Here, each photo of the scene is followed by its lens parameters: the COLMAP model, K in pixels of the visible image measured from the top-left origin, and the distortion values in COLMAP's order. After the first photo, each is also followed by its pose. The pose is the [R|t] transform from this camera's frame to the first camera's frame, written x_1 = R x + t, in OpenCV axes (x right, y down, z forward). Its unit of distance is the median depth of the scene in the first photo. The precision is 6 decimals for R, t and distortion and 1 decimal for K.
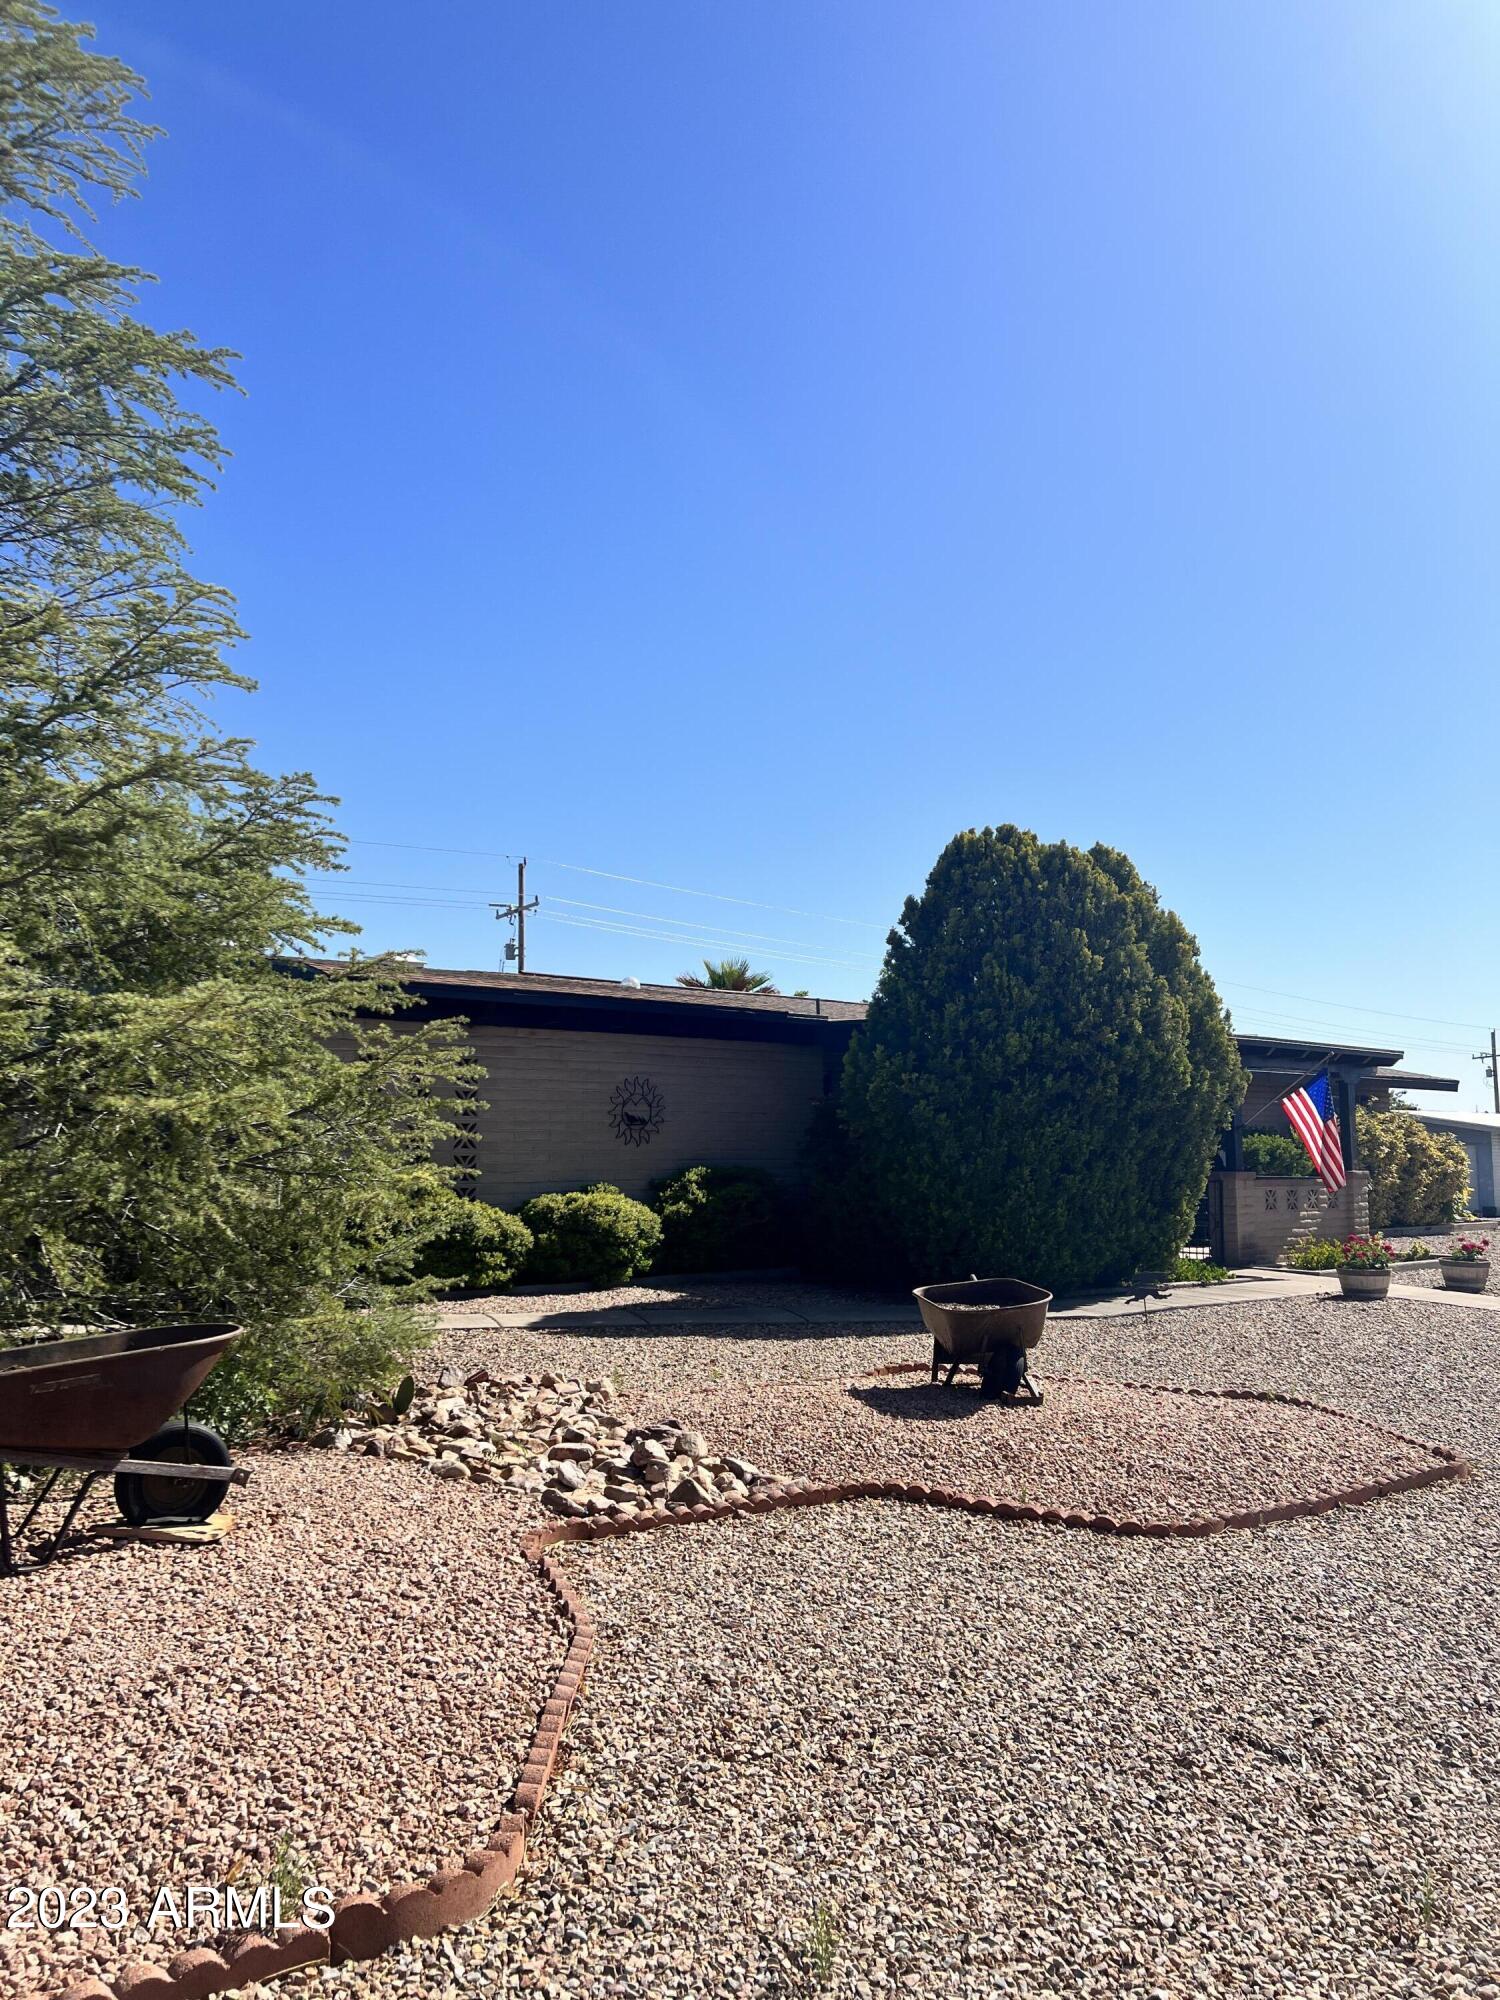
lens RADIAL K [[1518.2, 0, 747.0], [0, 1518.2, 1001.9], [0, 0, 1]] dist [0.059722, -0.067335]
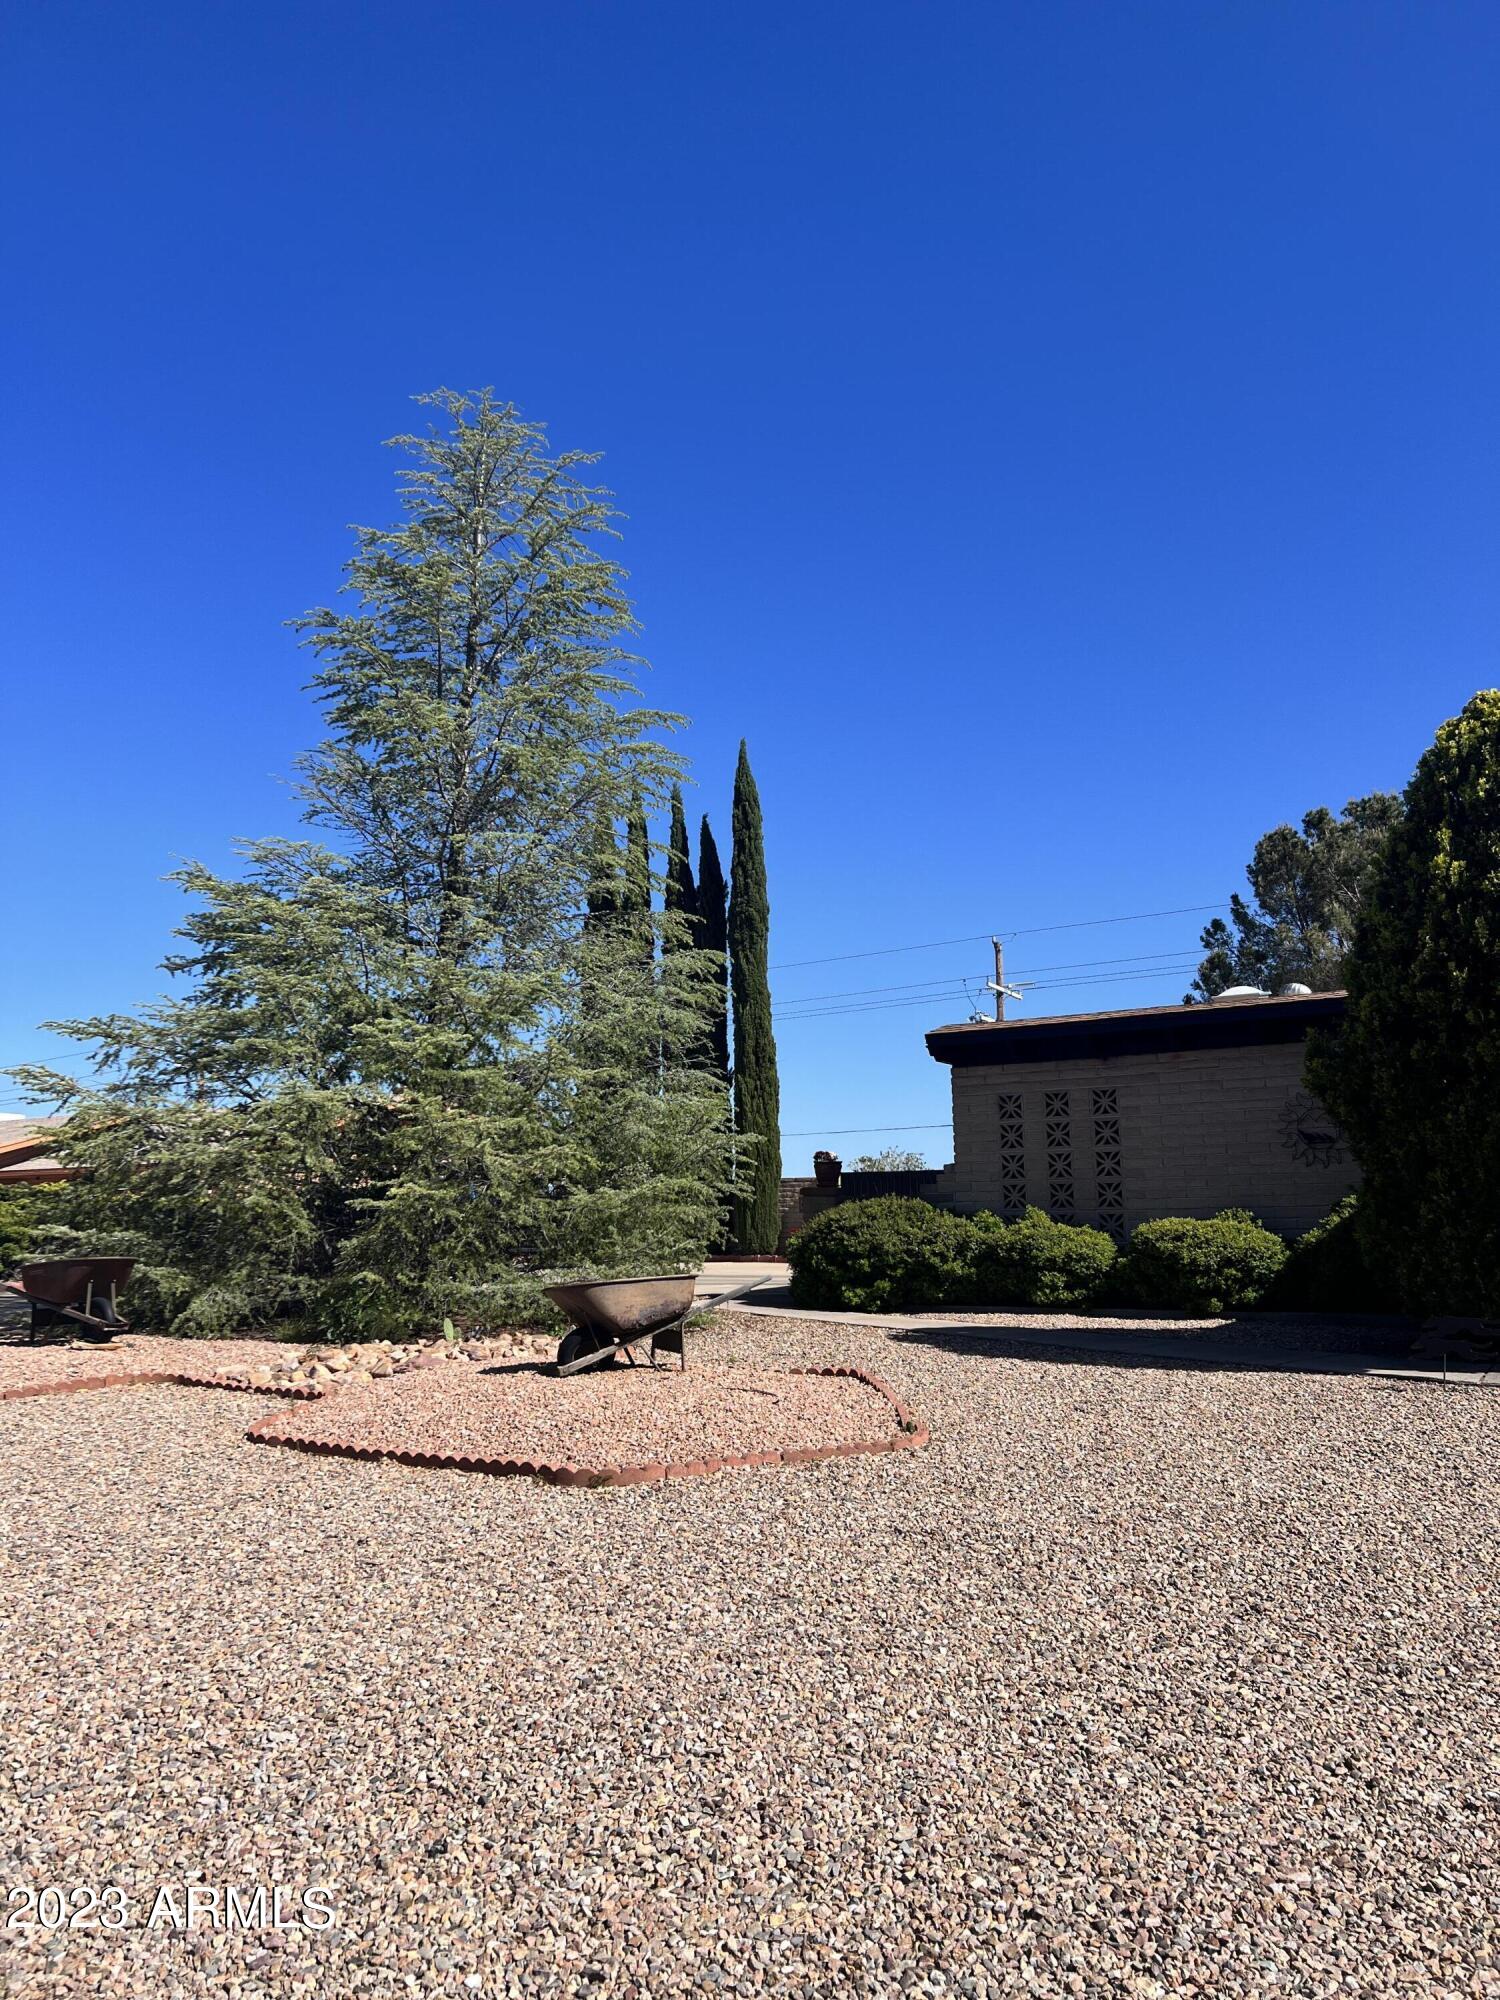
lens RADIAL K [[1518.2, 0, 747.4], [0, 1518.2, 1010.7], [0, 0, 1]] dist [0.059722, -0.067335]
pose [[0.307299, -0.142290, -0.940915, 0.701851], [0.105762, 0.987739, -0.114829, 0.074332], [0.945718, -0.064226, 0.318580, 0.419406]]
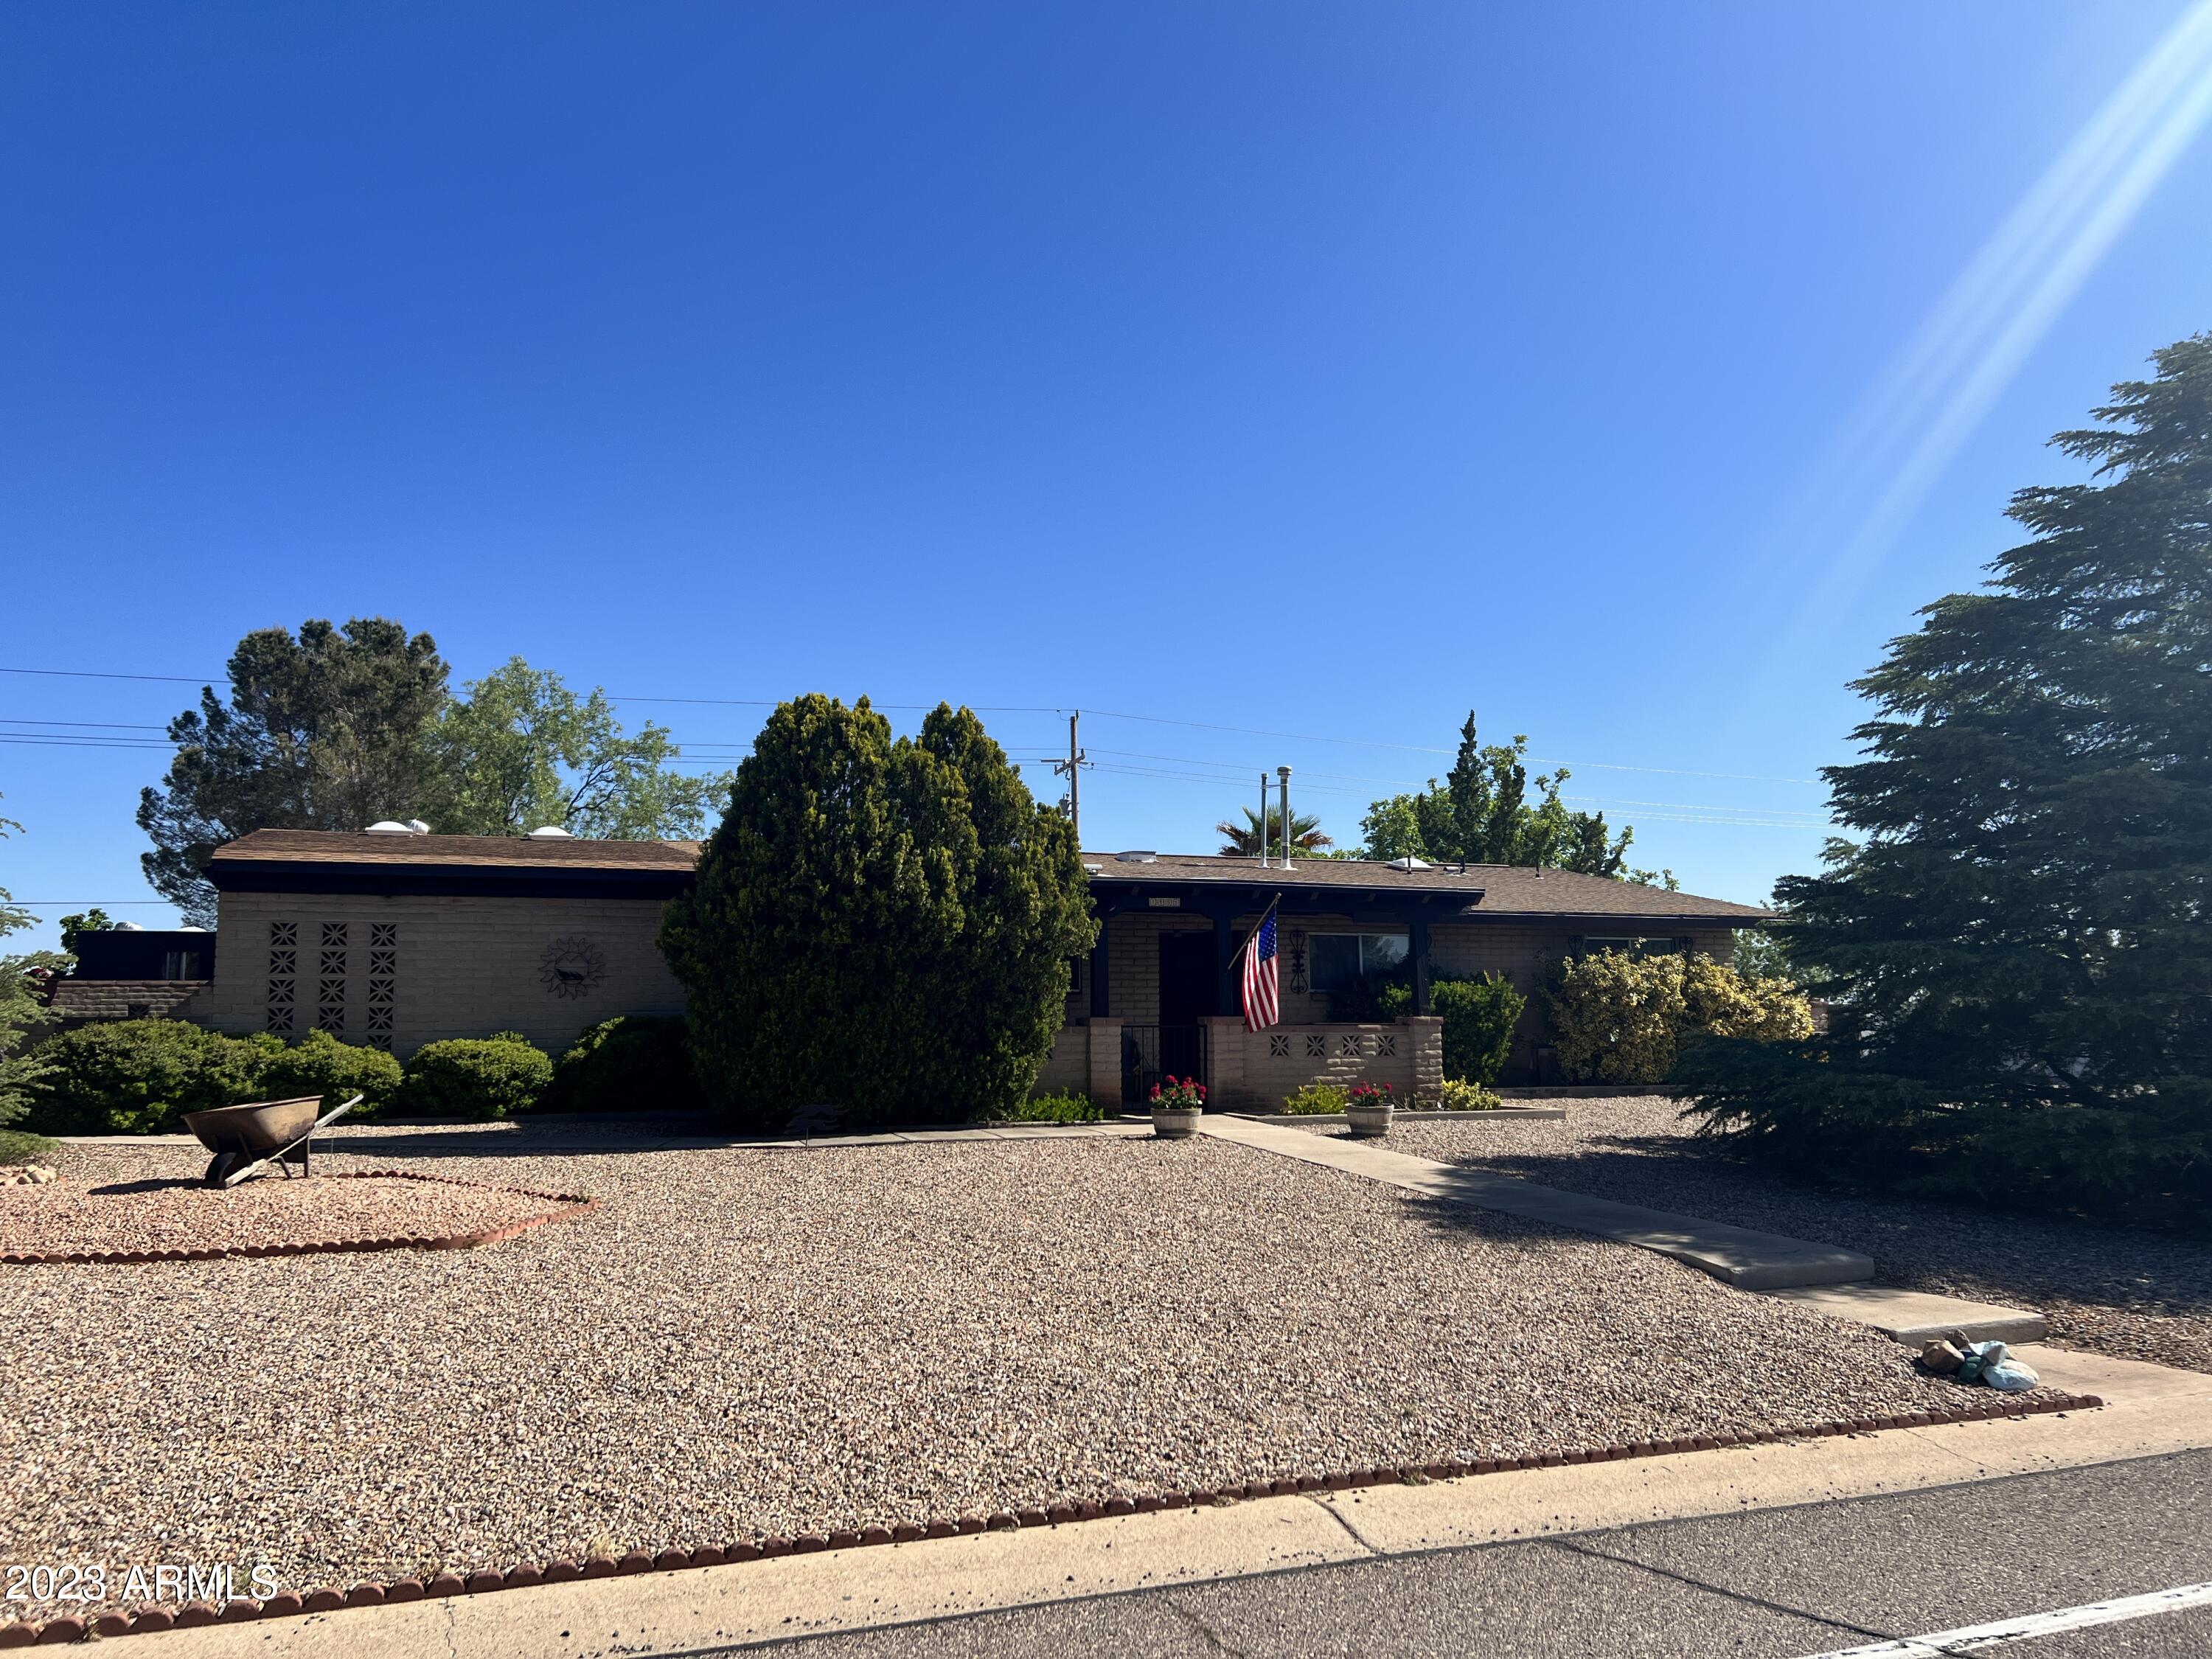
lens RADIAL K [[1679.1, 0, 1107.9], [0, 1679.1, 812.7], [0, 0, 1]] dist [0.059722, -0.067335]
pose [[0.956802, -0.043702, -0.287437, 0.694083], [0.036958, 0.998900, -0.028849, 0.009067], [0.288382, 0.016980, 0.957365, -0.082503]]
